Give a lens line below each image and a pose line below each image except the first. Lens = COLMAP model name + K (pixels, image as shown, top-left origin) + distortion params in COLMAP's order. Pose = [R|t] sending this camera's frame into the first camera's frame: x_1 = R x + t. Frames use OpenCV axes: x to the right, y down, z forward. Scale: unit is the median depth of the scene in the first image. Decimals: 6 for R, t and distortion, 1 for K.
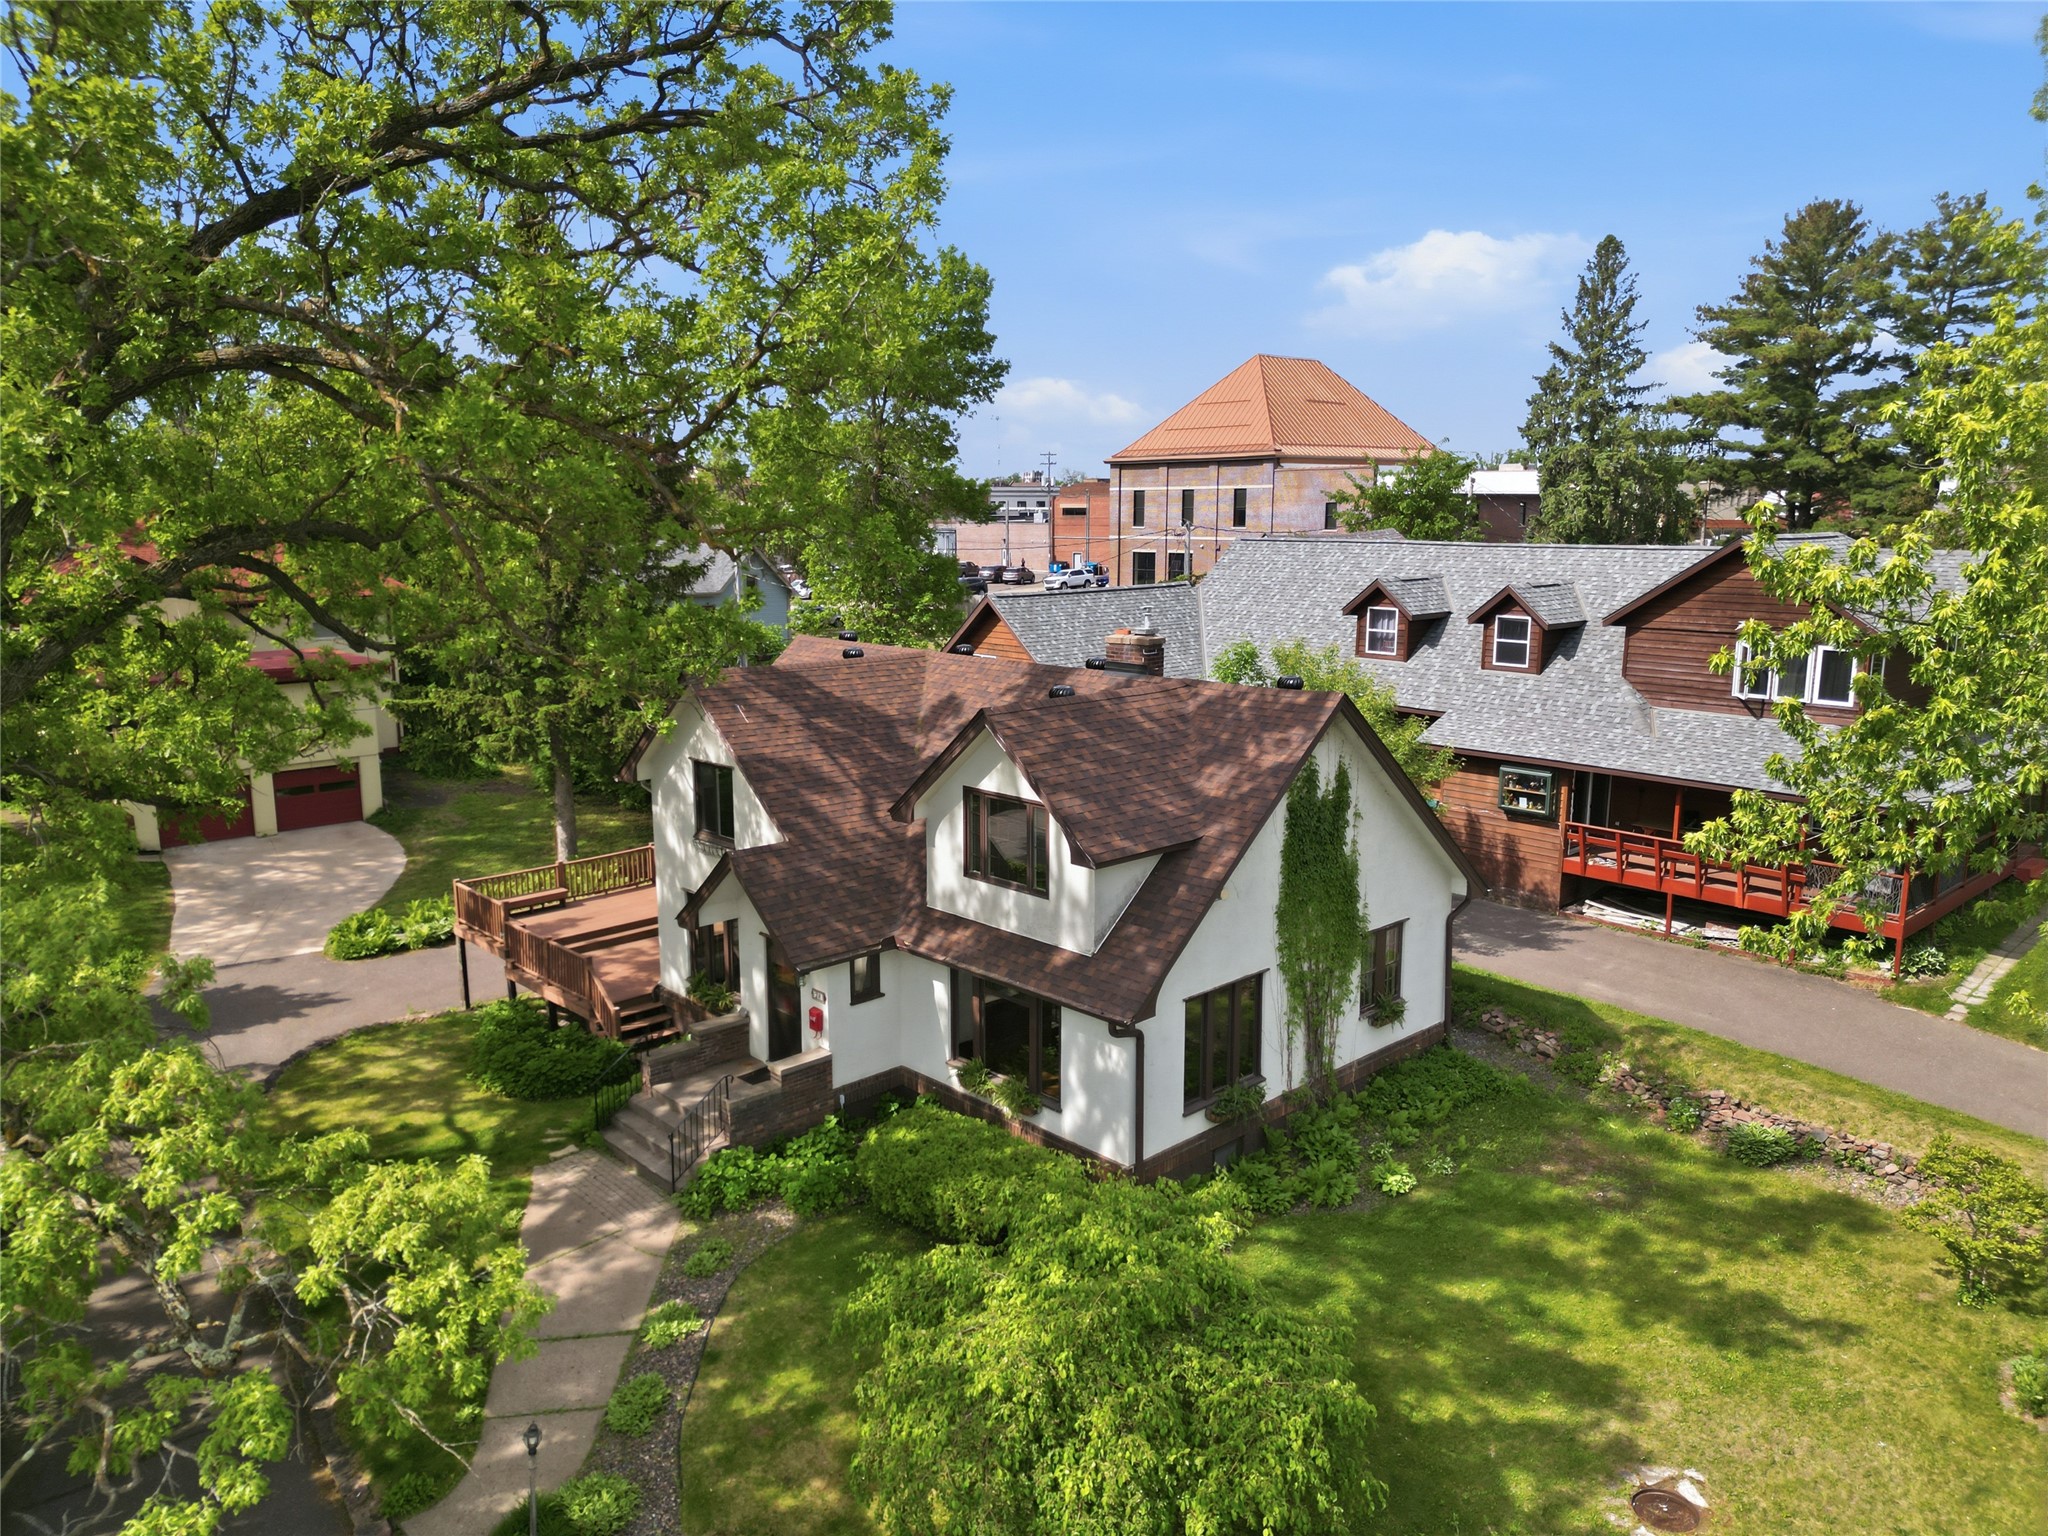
lens RADIAL K [[1425.5, 0, 1014.6], [0, 1425.5, 779.3], [0, 0, 1]] dist [0.063886, -0.048115]
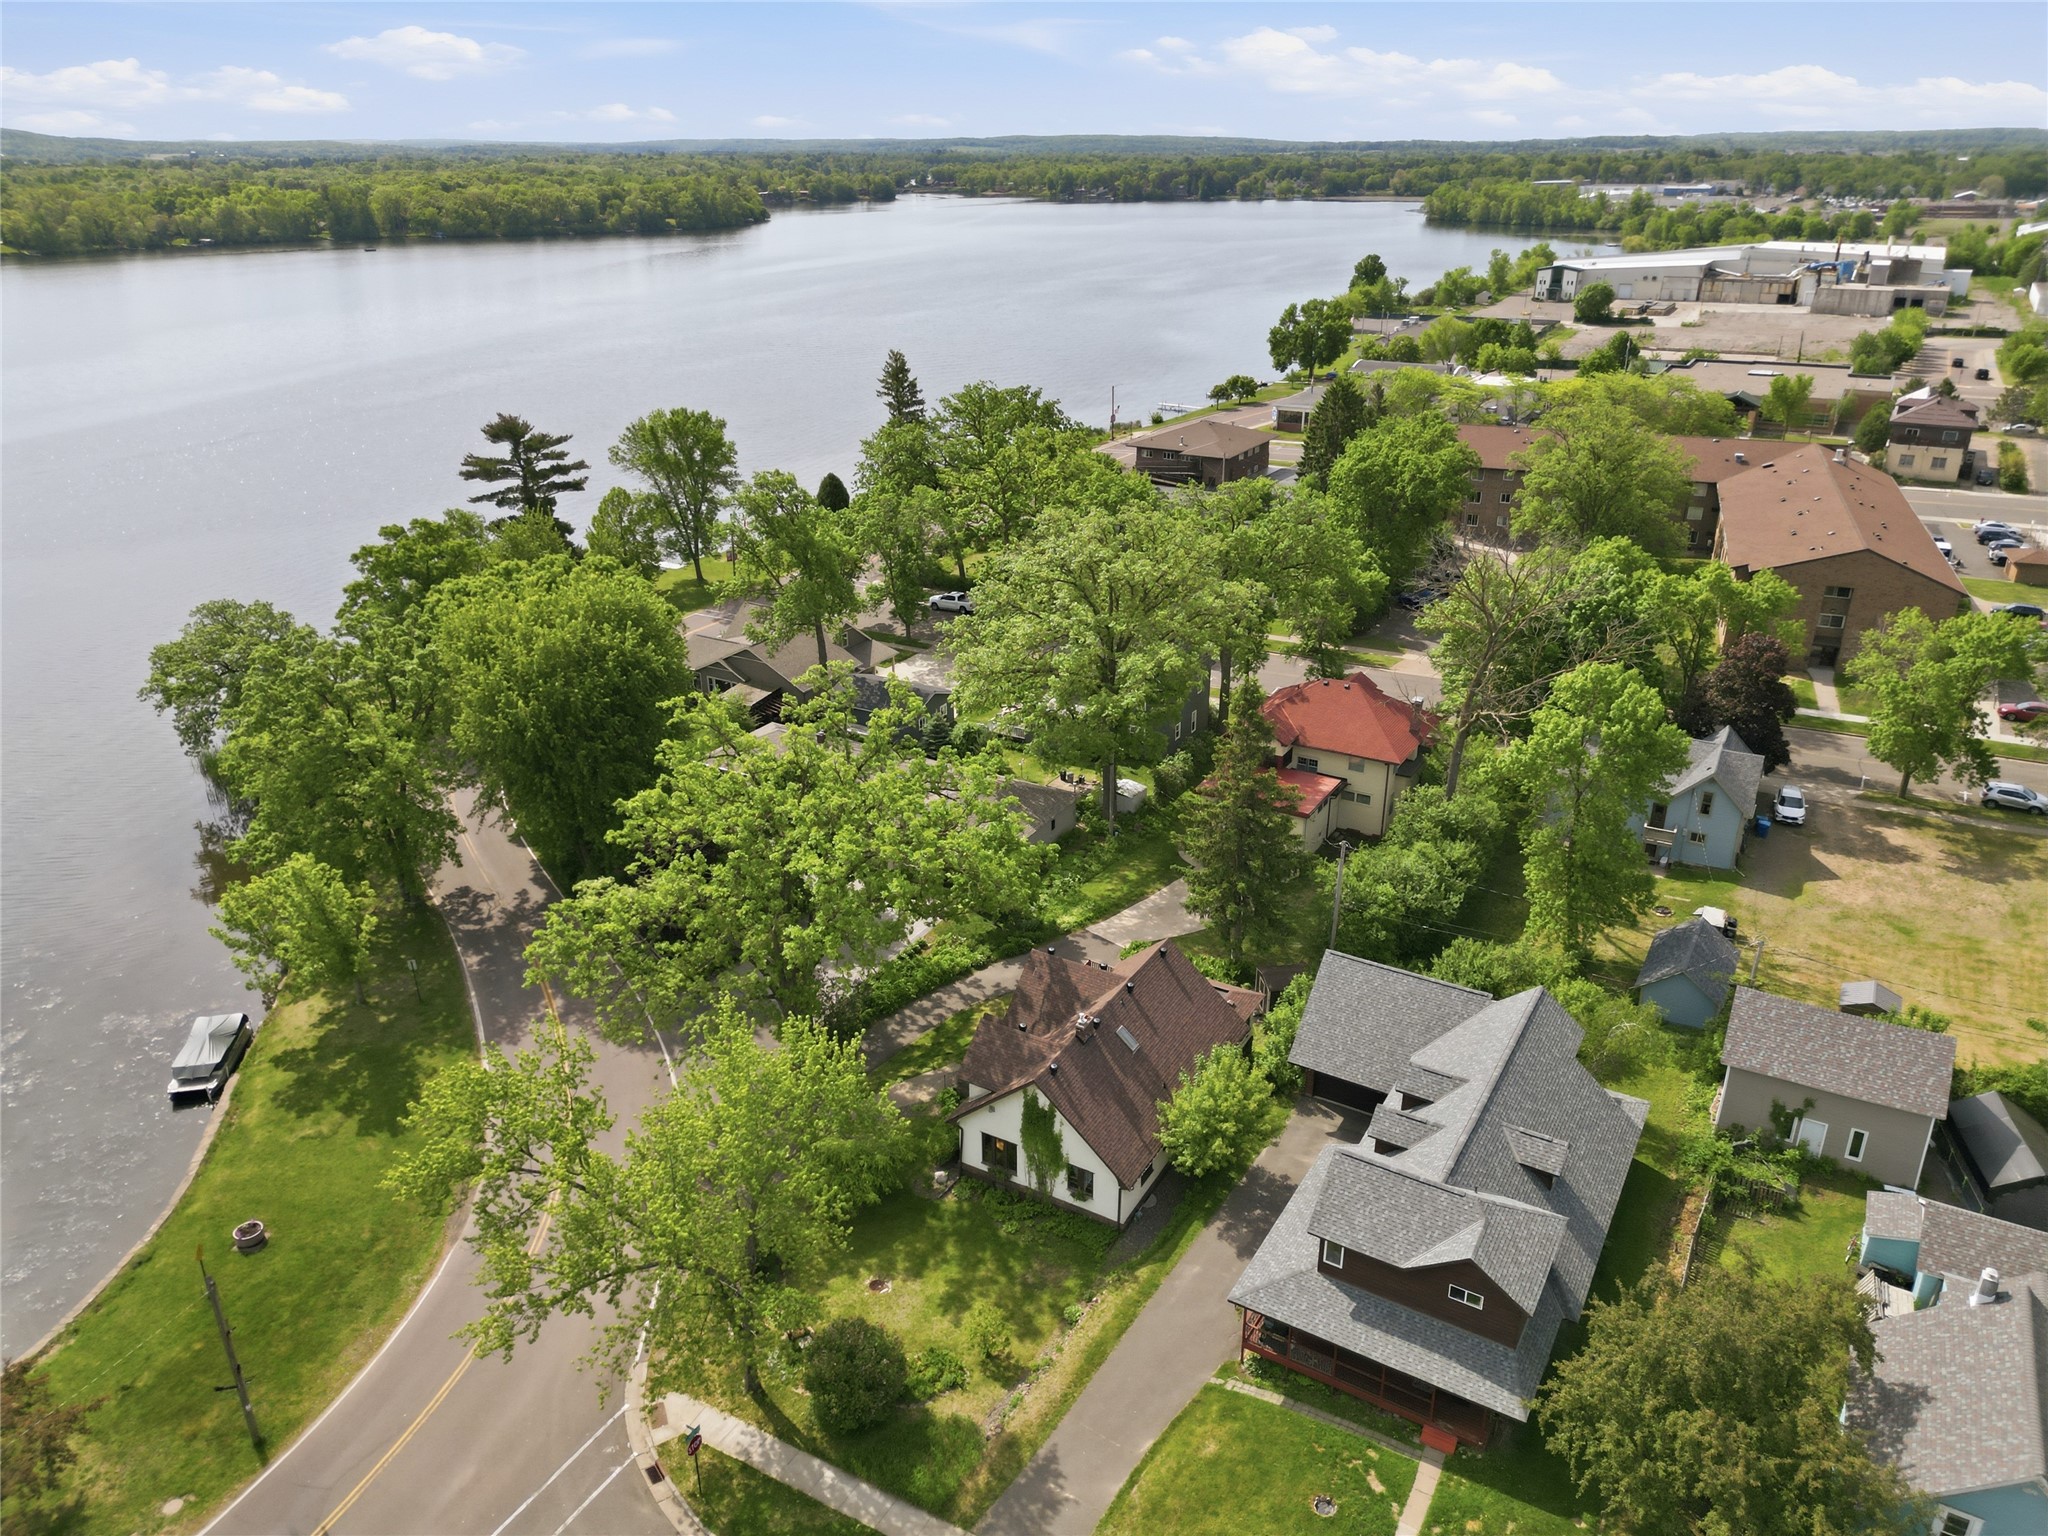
lens RADIAL K [[1447.8, 0, 1014.7], [0, 1447.8, 759.7], [0, 0, 1]] dist [0.058511, -0.053470]
pose [[0.275785, 0.375295, -0.884927, 2.418190], [-0.171623, 0.925062, 0.338830, -1.548313], [0.945774, 0.058429, 0.319528, -0.019026]]
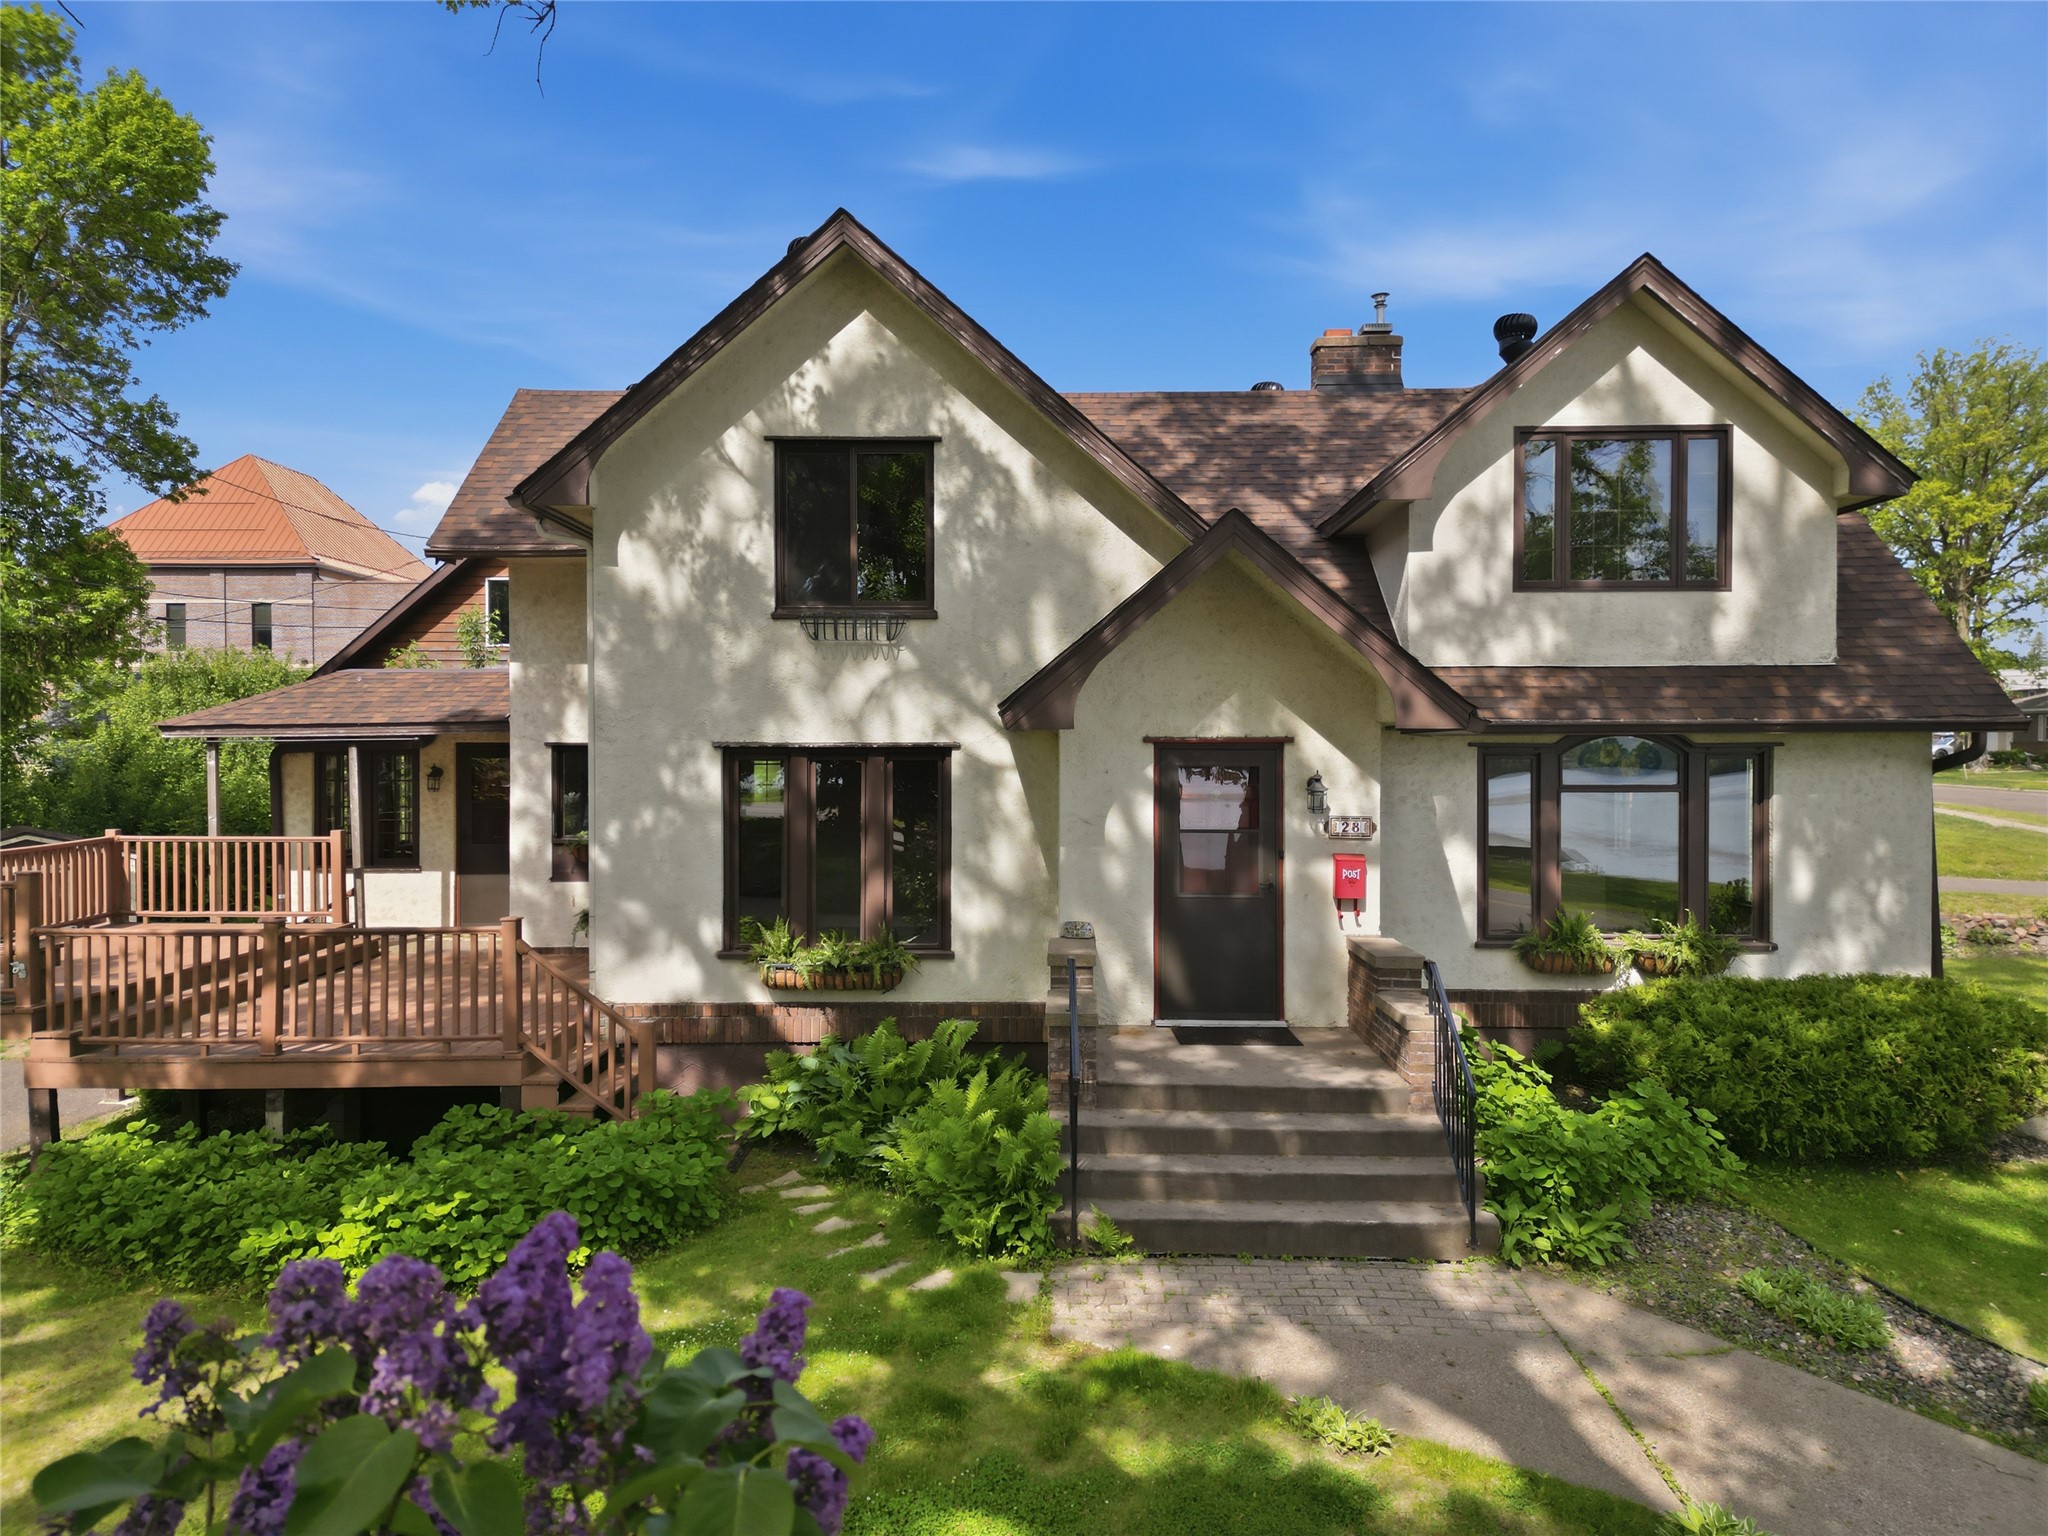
lens RADIAL K [[1447.8, 0, 1014.7], [0, 1447.8, 759.7], [0, 0, 1]] dist [0.058511, -0.053470]
pose [[0.702000, 0.005165, 0.712159, -0.561038], [0.122834, 0.984110, -0.128219, 0.174283], [-0.701504, 0.177487, 0.690210, 0.719322]]
